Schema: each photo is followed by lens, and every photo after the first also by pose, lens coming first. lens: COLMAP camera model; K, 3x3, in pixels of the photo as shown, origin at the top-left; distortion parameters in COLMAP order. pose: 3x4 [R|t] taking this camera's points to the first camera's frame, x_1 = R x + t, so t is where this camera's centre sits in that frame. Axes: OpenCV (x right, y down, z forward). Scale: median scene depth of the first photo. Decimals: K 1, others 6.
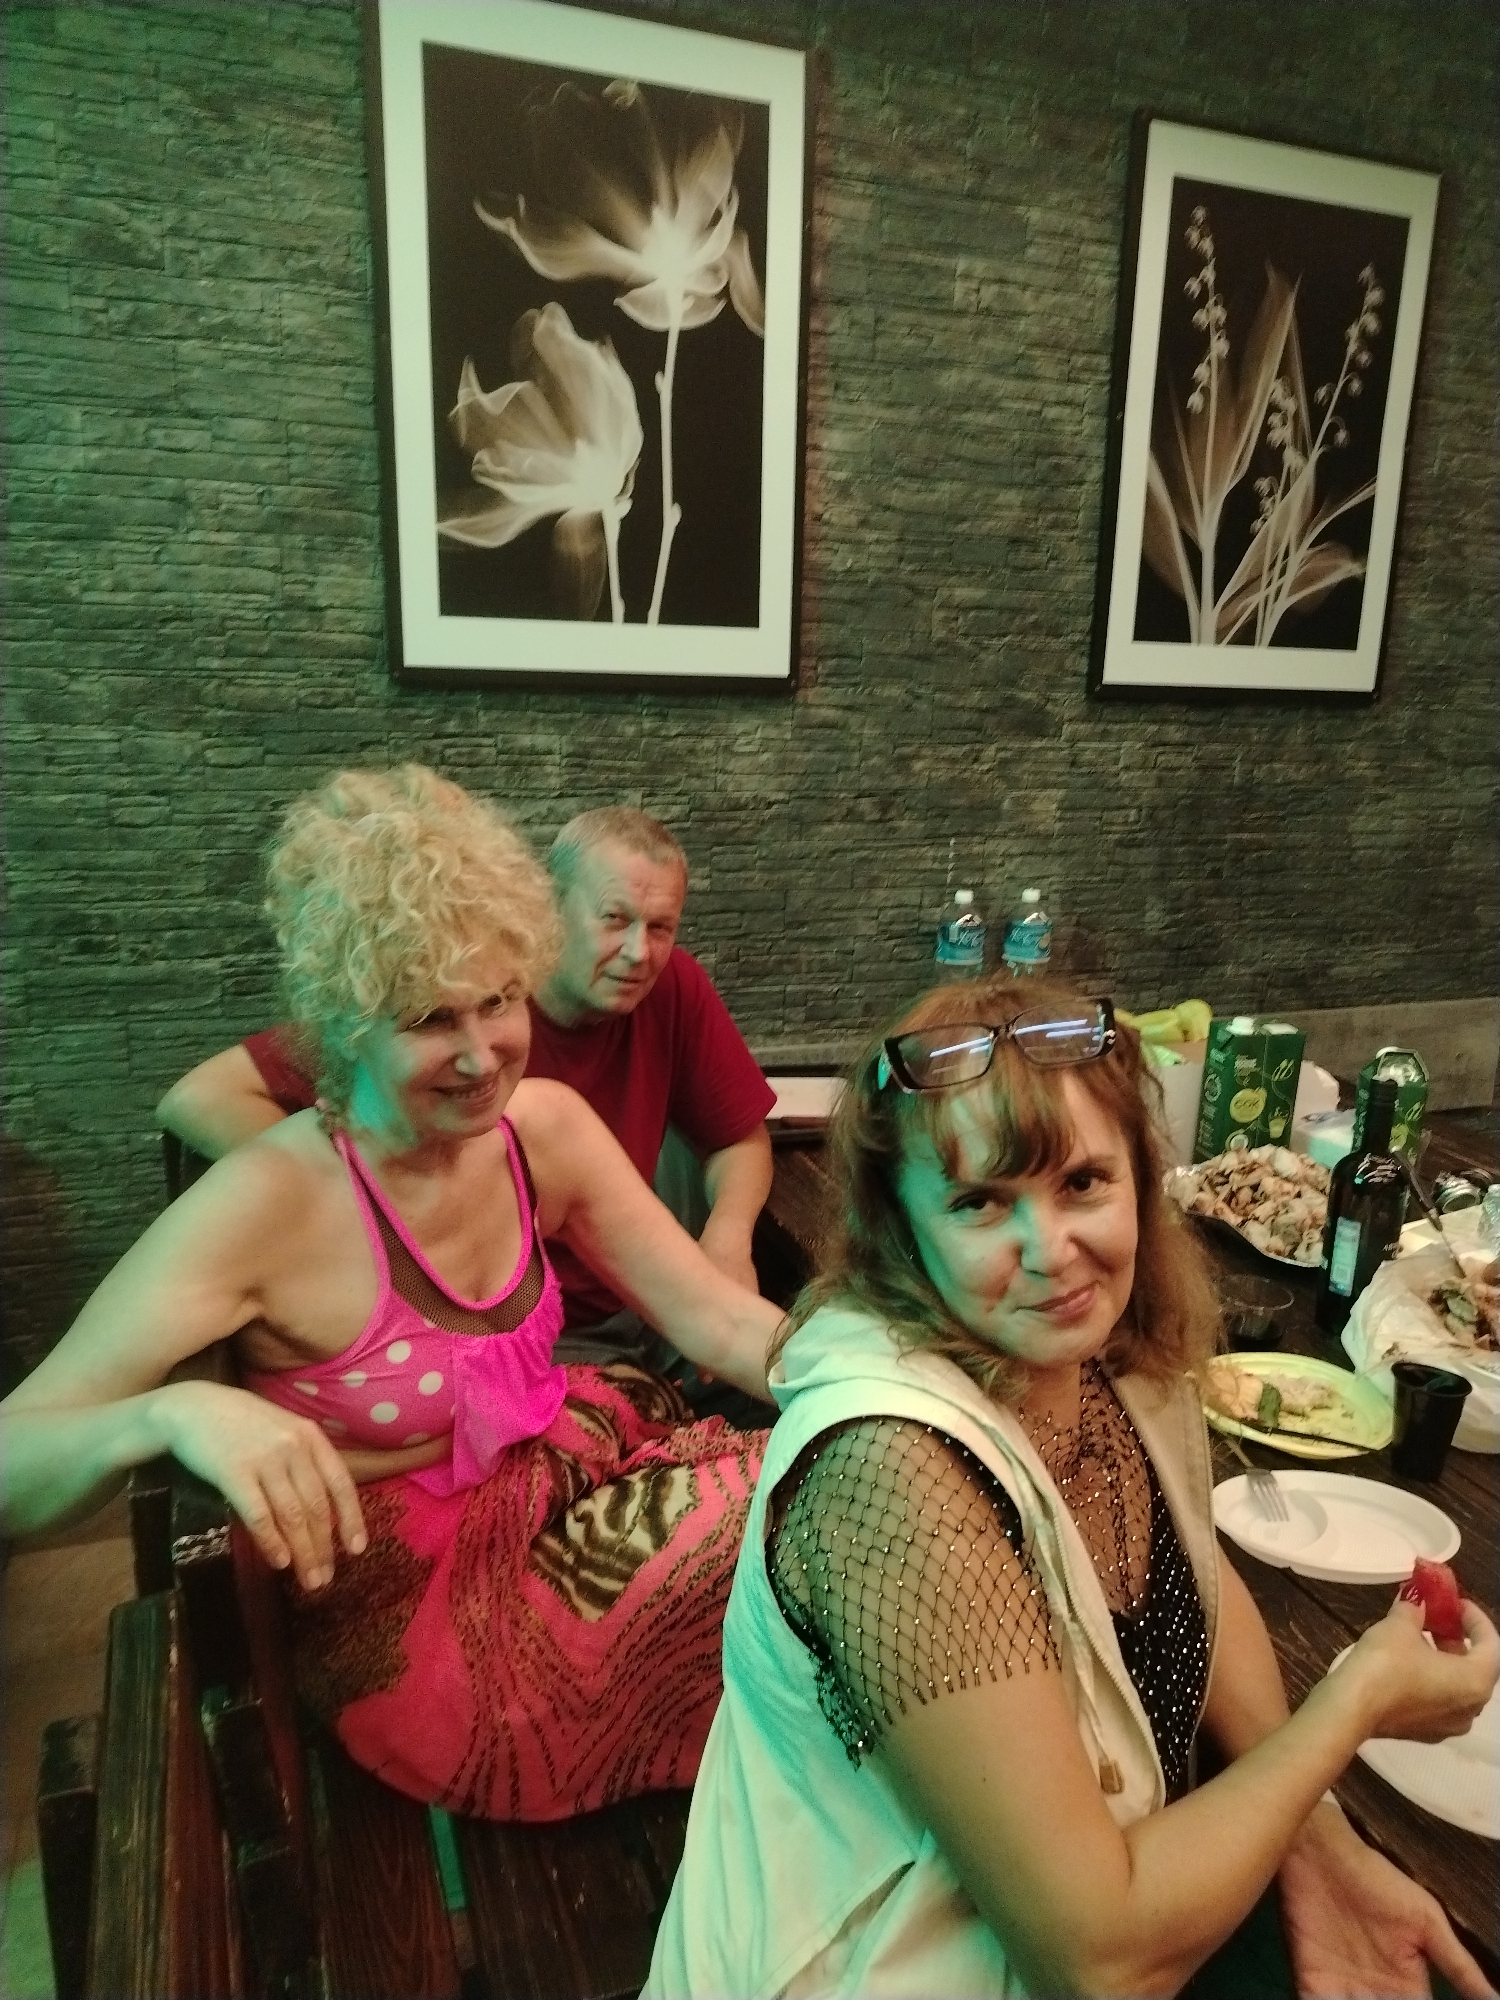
lens RADIAL K [[1477.1, 0, 750.0], [0, 1477.1, 1000.0], [0, 0, 1]] dist [-0.006028, 0.032584]
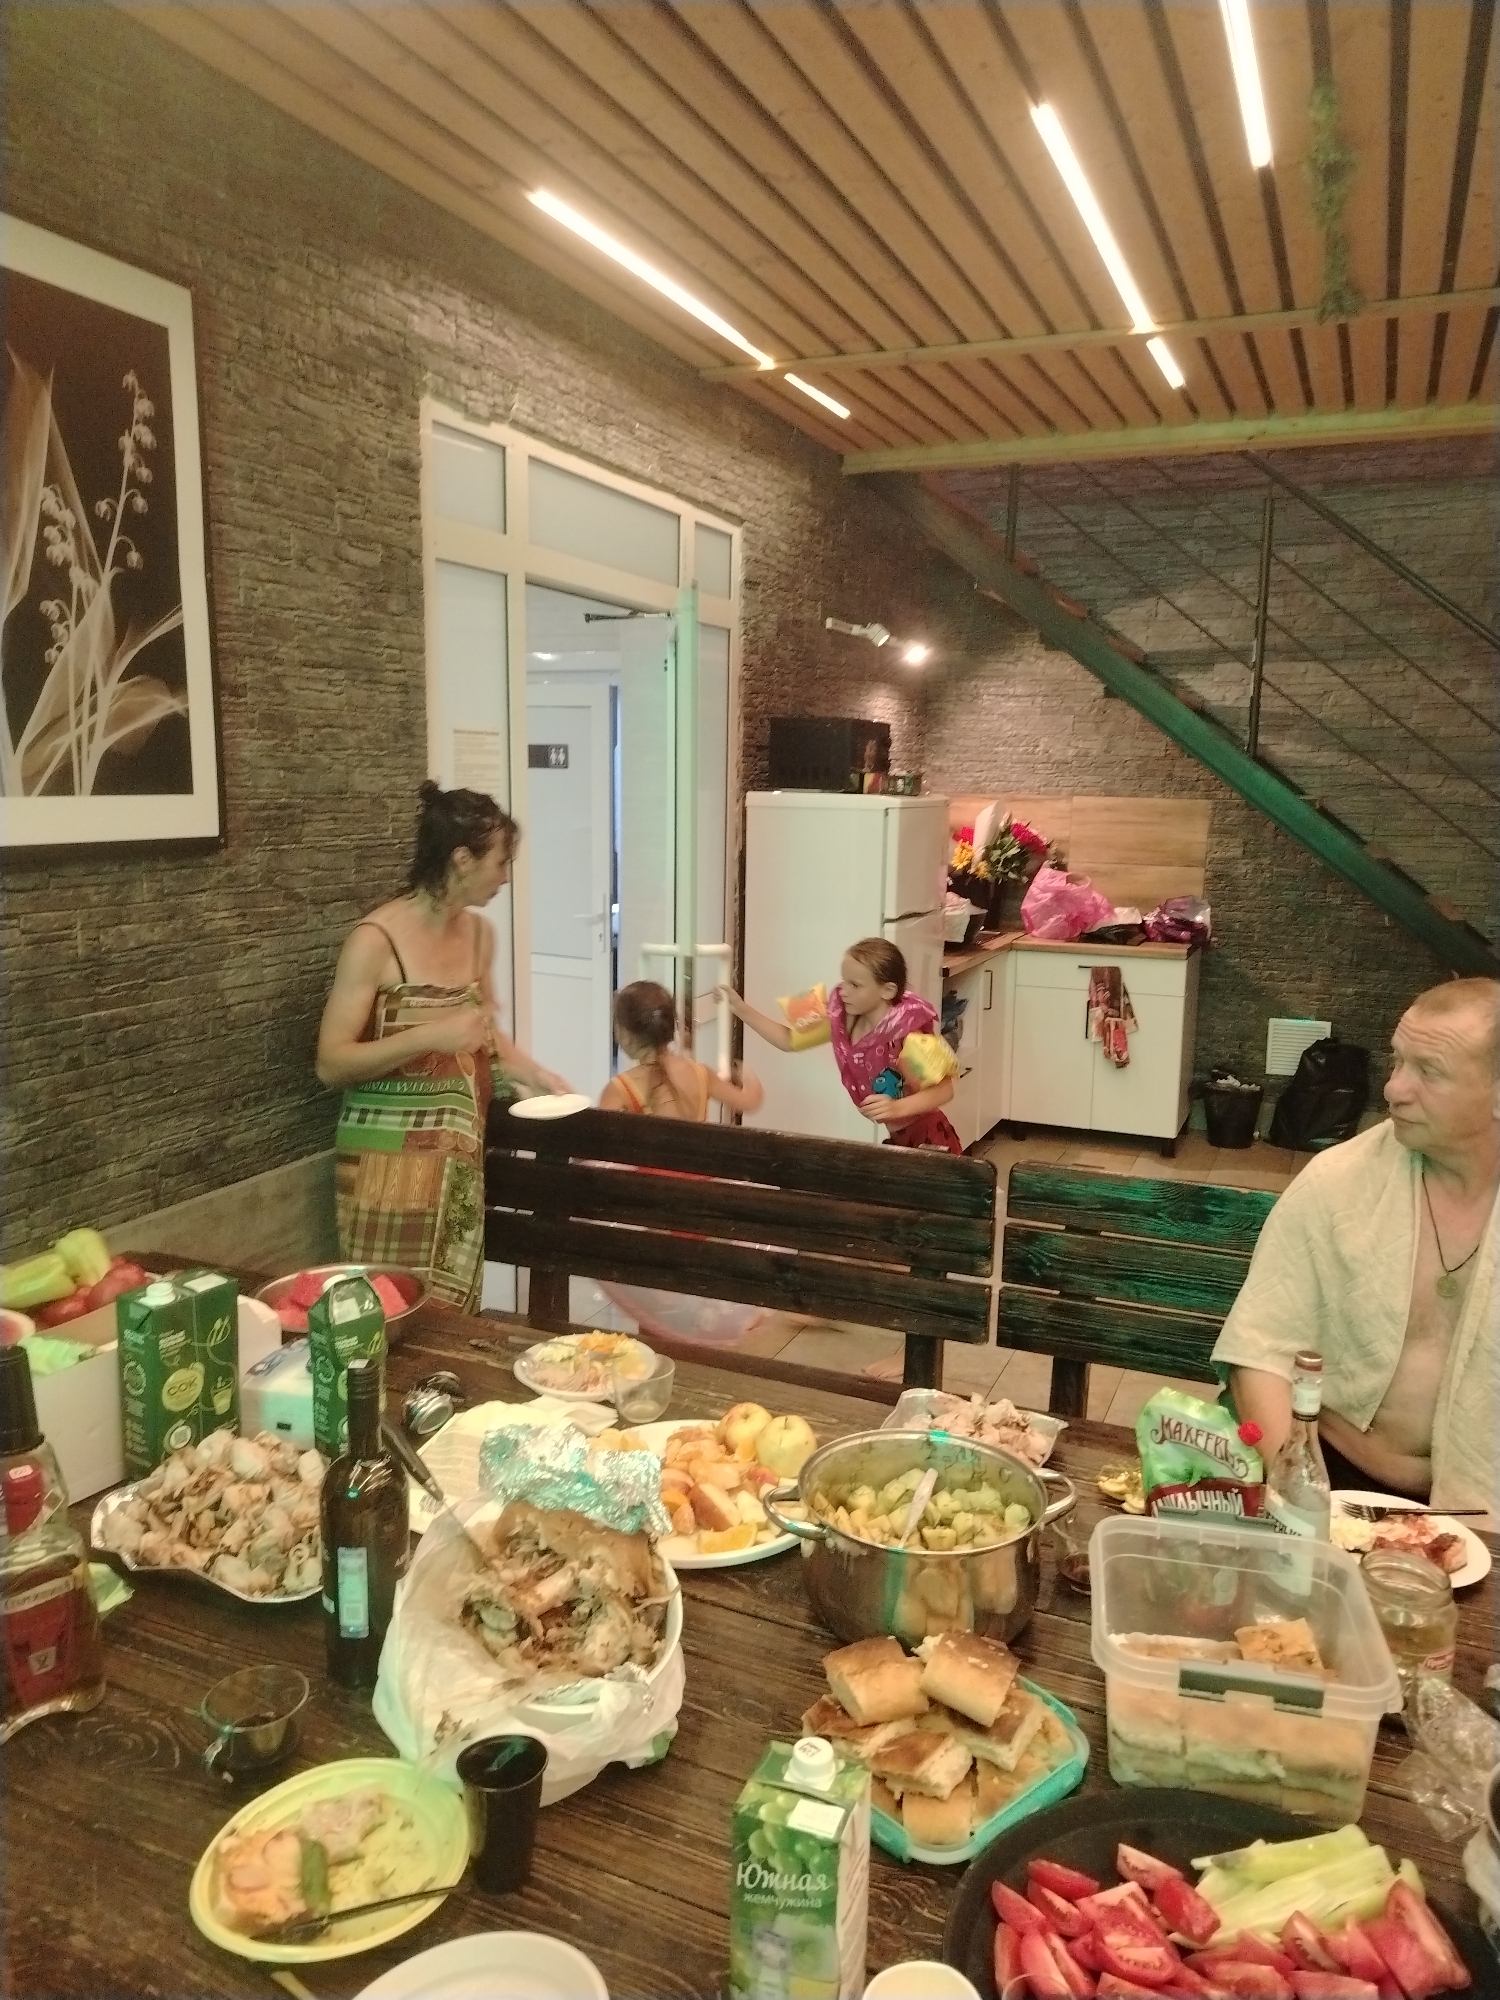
lens RADIAL K [[1412.4, 0, 750.0], [0, 1412.4, 1000.0], [0, 0, 1]] dist [0.041584, -0.049459]
pose [[0.713218, -0.141580, 0.686495, 0.047545], [0.167787, 0.985399, 0.028907, -0.094925], [-0.680564, 0.094568, 0.726560, 0.178799]]
